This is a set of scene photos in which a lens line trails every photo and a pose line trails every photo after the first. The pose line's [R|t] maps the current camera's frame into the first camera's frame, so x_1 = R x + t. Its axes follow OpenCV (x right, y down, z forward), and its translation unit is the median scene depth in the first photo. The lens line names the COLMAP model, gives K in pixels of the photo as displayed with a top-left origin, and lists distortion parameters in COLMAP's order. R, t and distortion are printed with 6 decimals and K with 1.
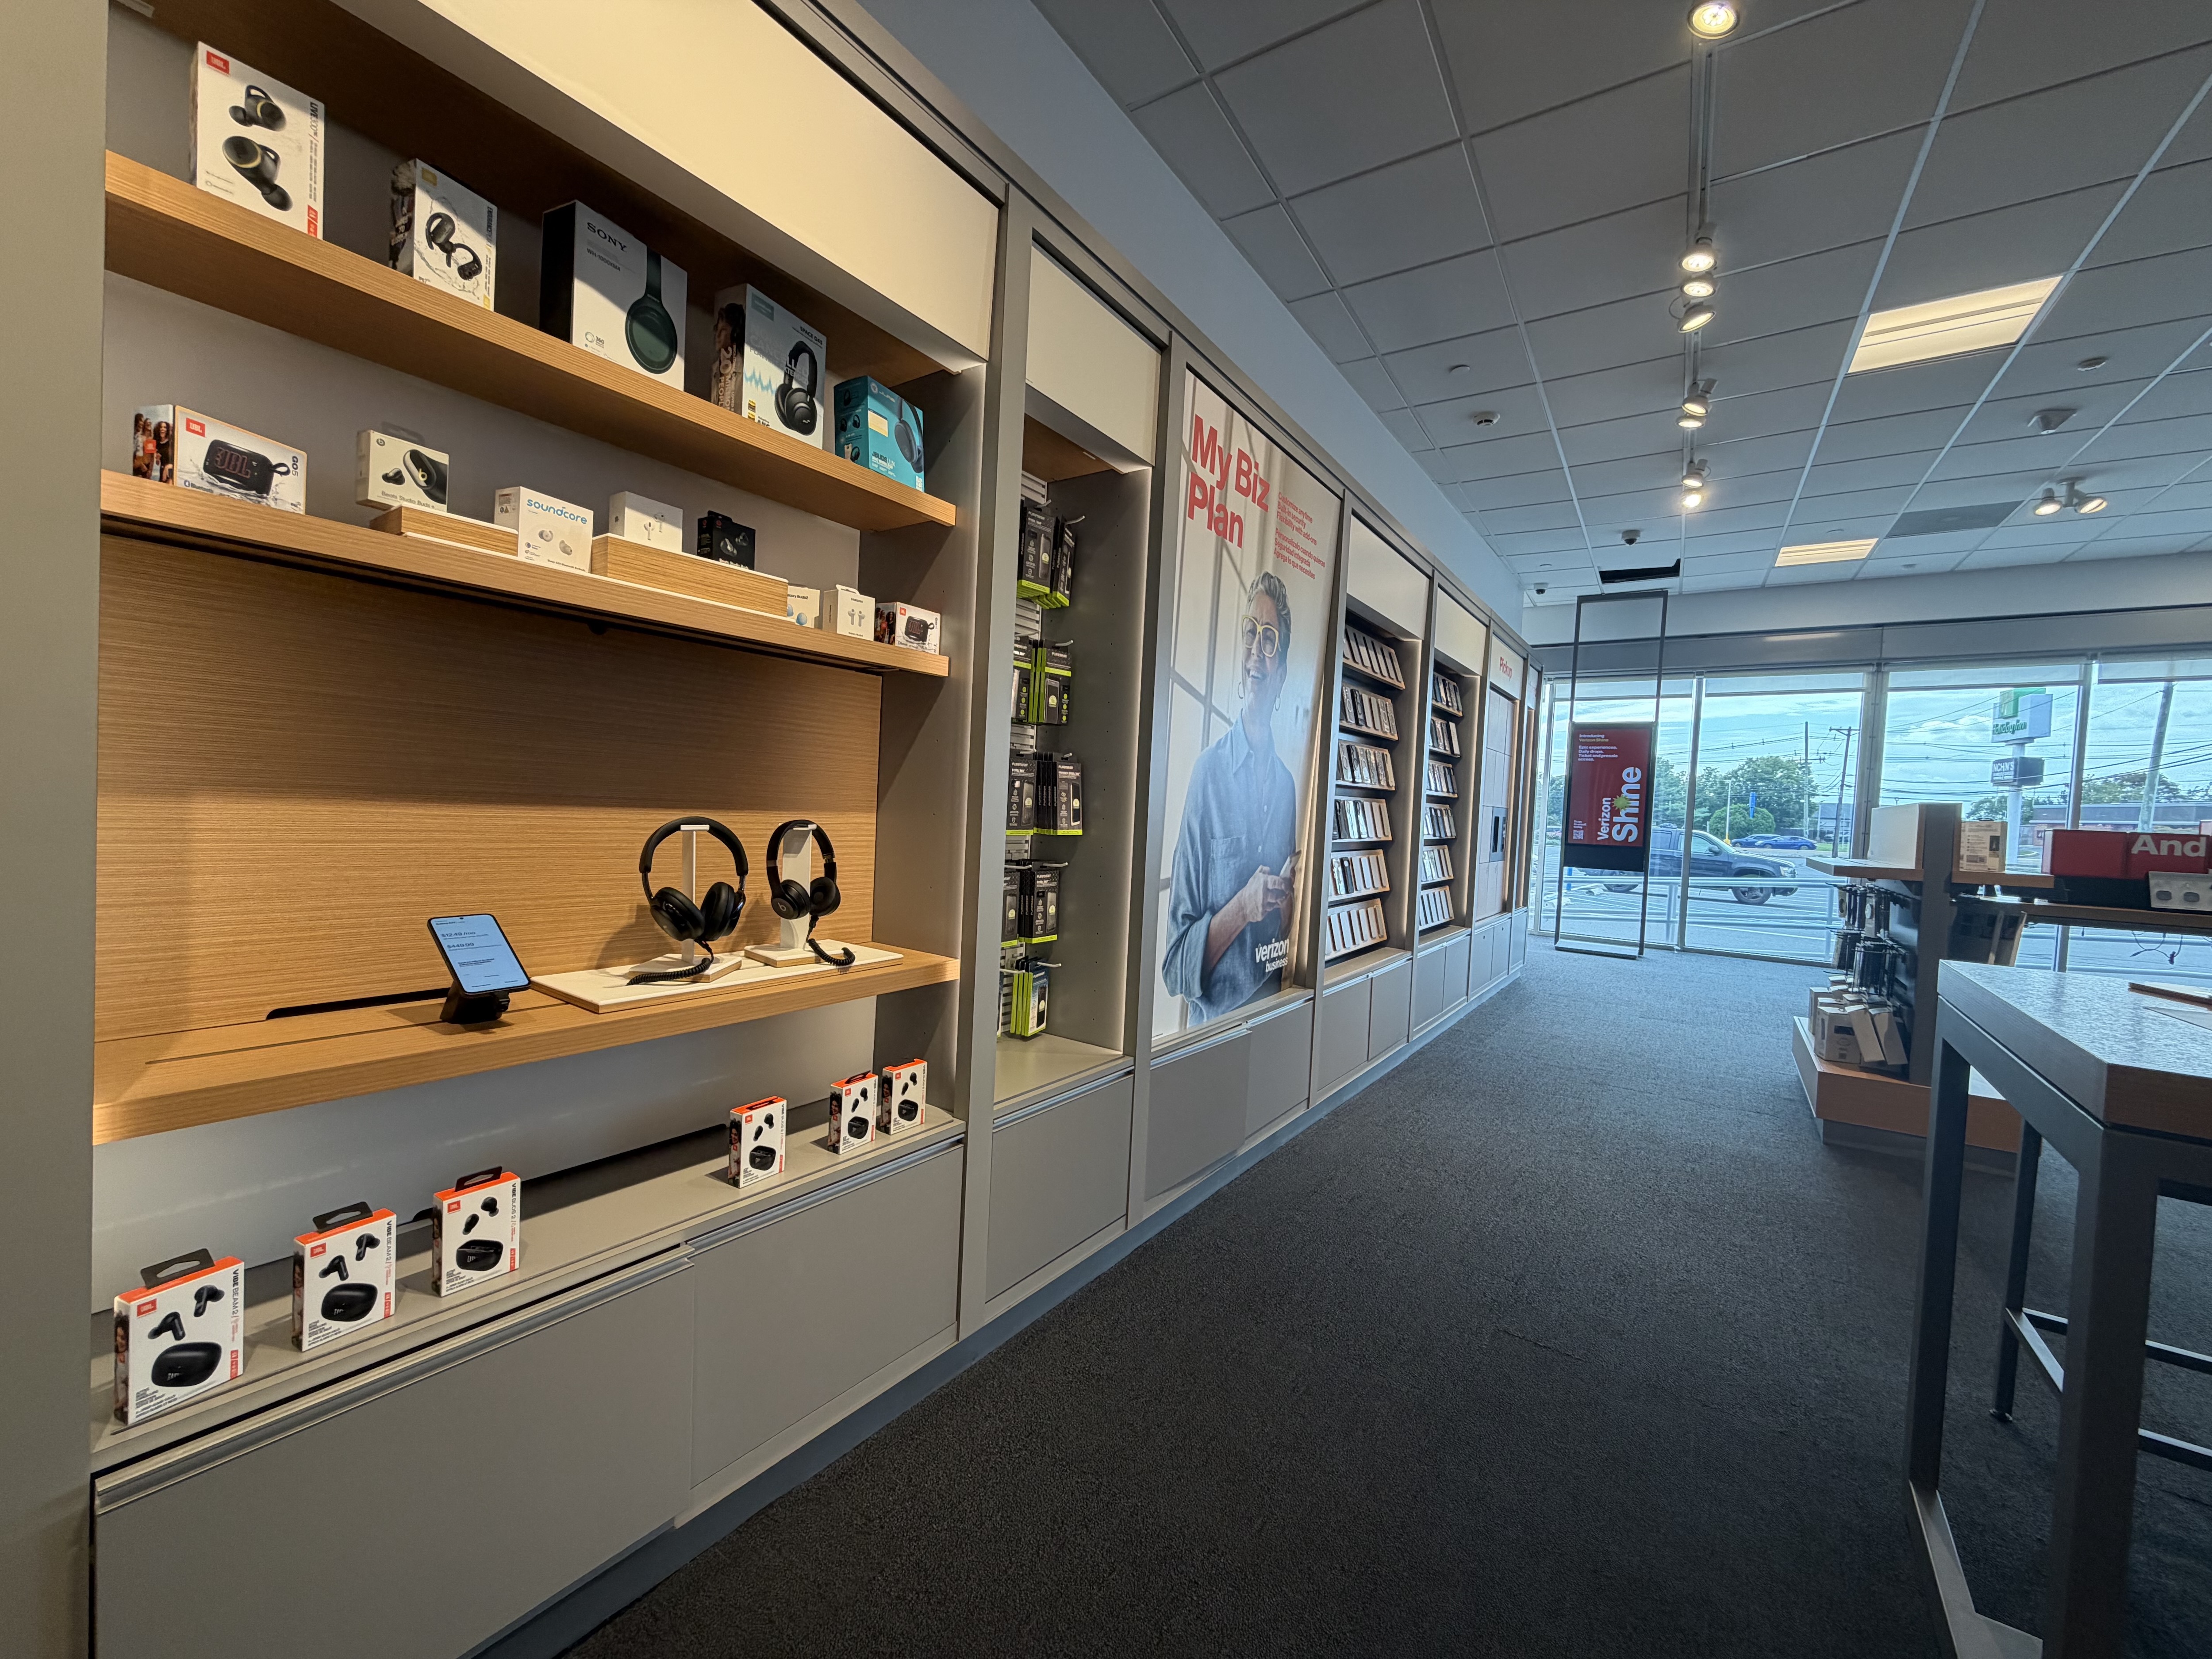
lens RADIAL K [[894.7, 0, 1117.3], [0, 894.7, 826.3], [0, 0, 1]] dist [0.013108, 0.000455]
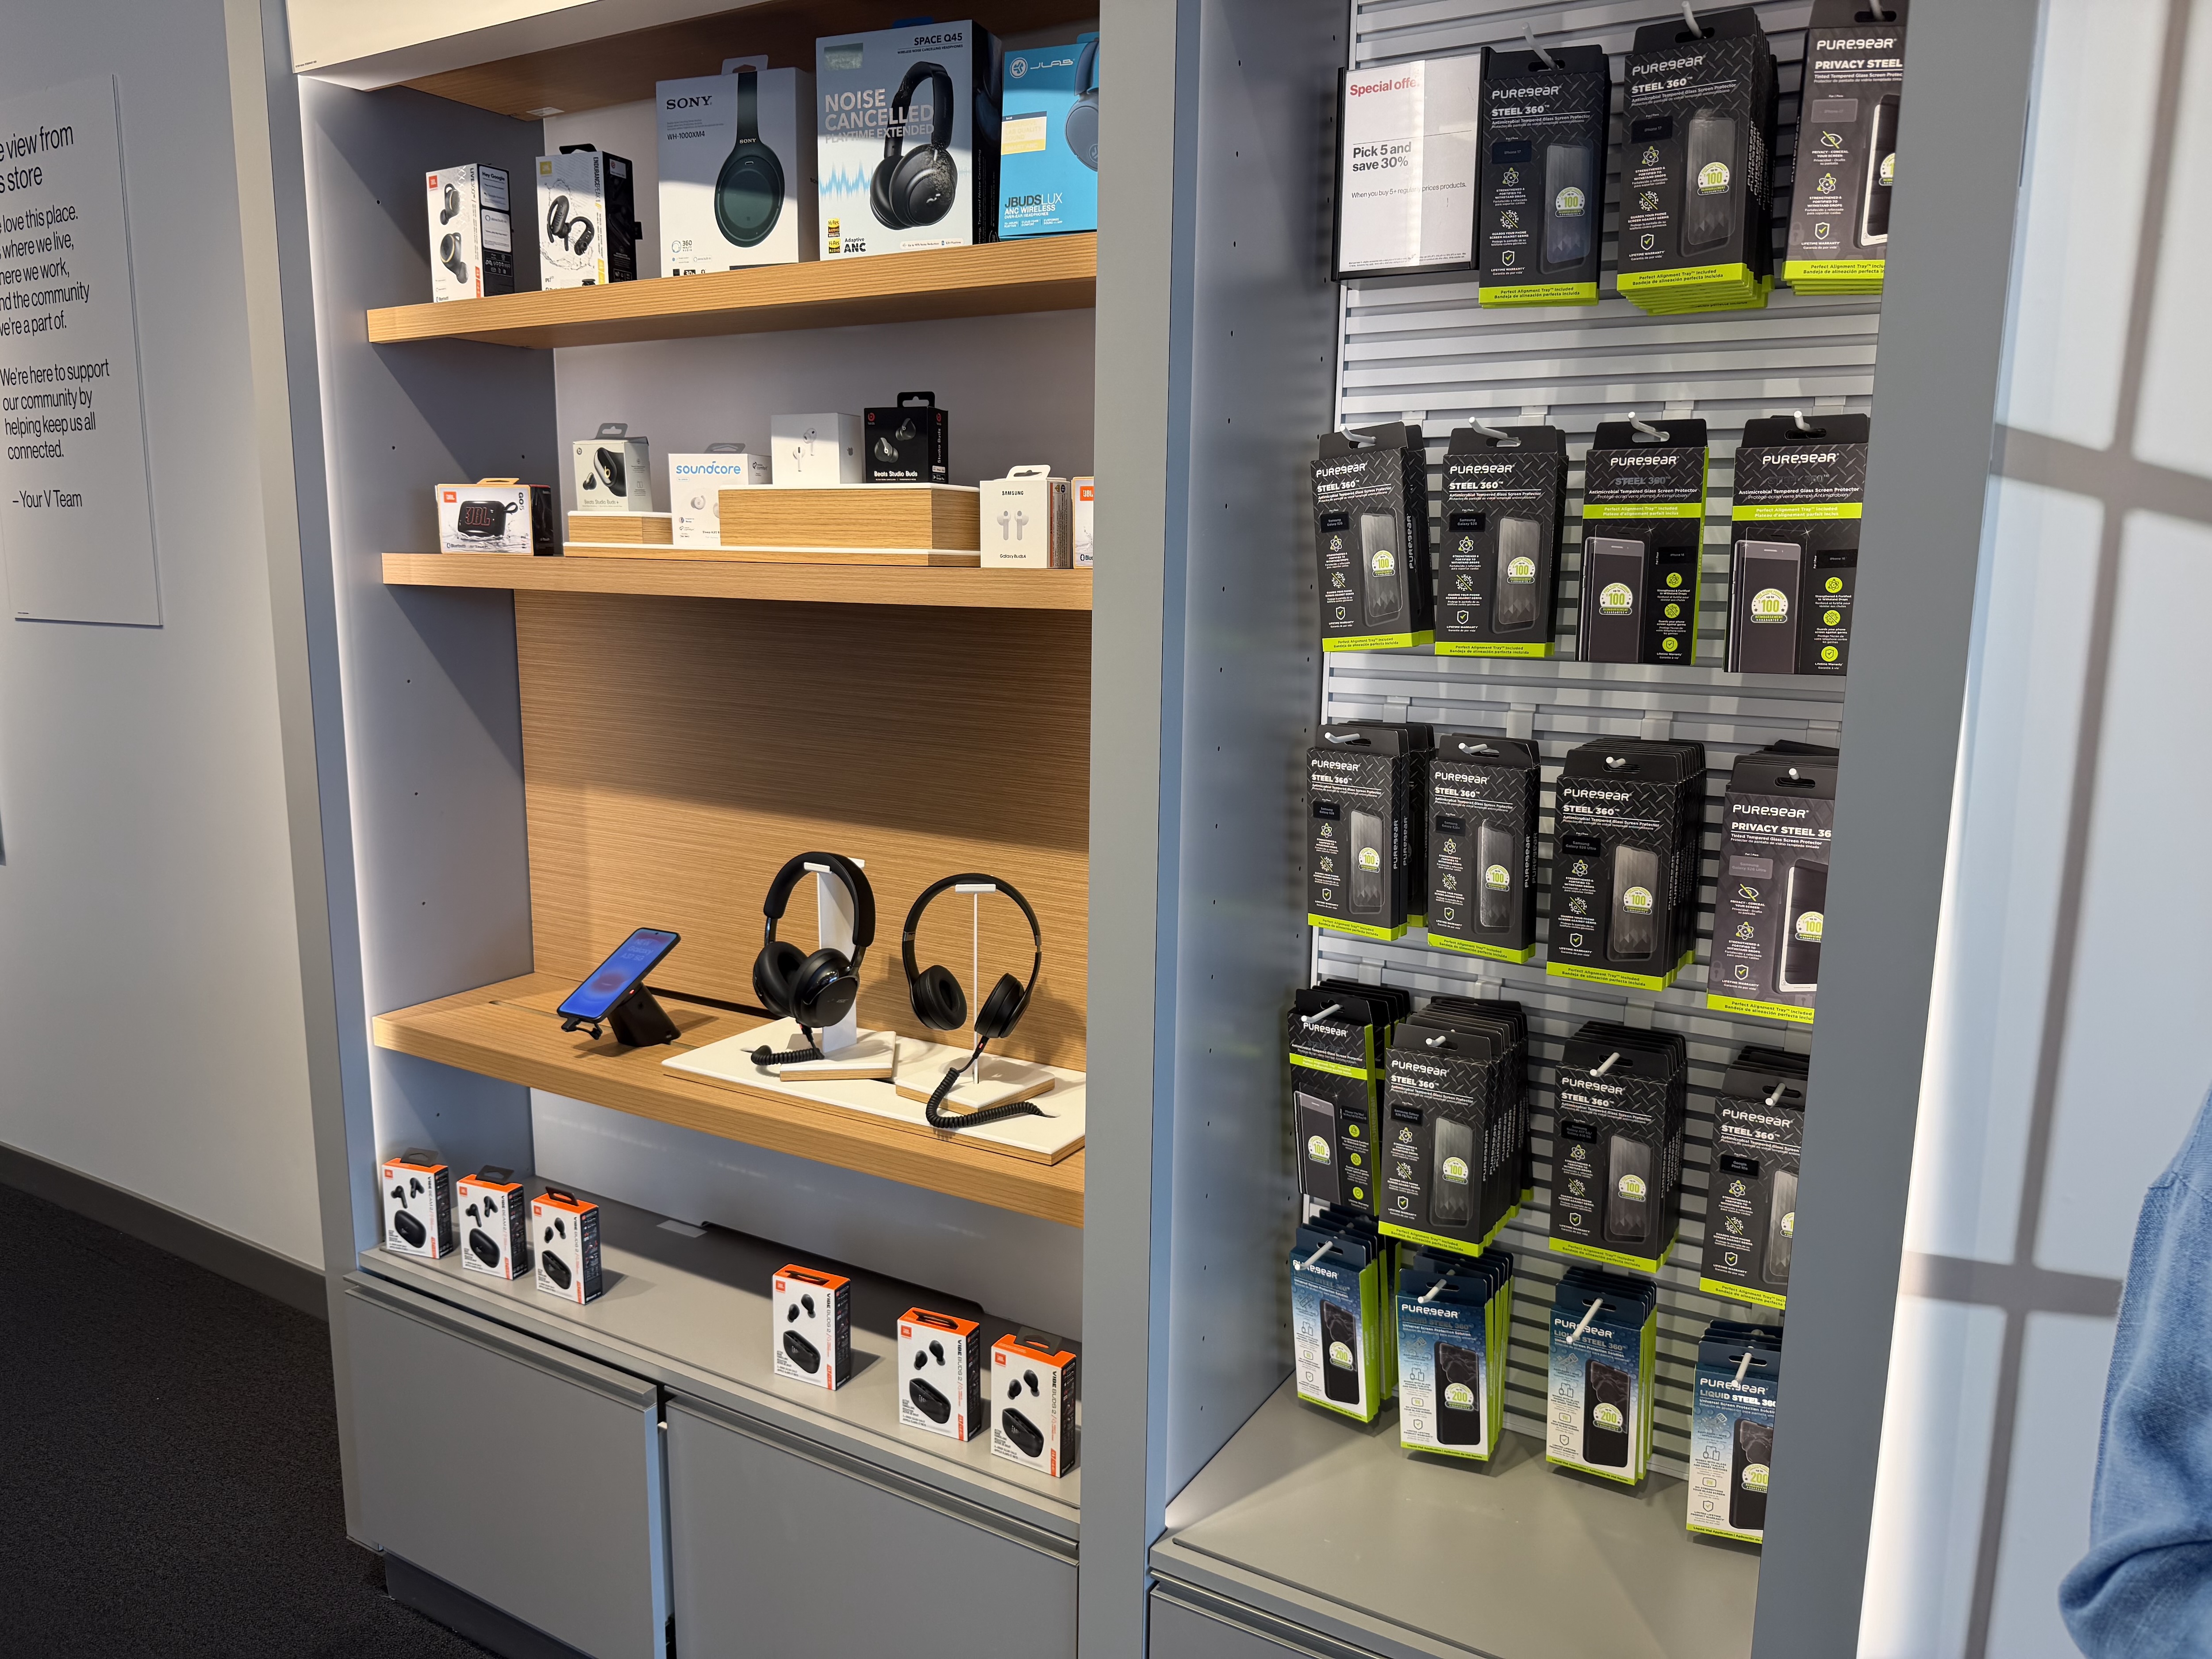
lens RADIAL K [[1558.4, 0, 1110.4], [0, 1558.4, 827.4], [0, 0, 1]] dist [0.027303, -0.011055]
pose [[0.073360, 0.121801, -0.989840, 0.474900], [-0.038973, 0.992106, 0.119191, -0.114944], [0.996544, 0.029833, 0.077528, 0.697954]]
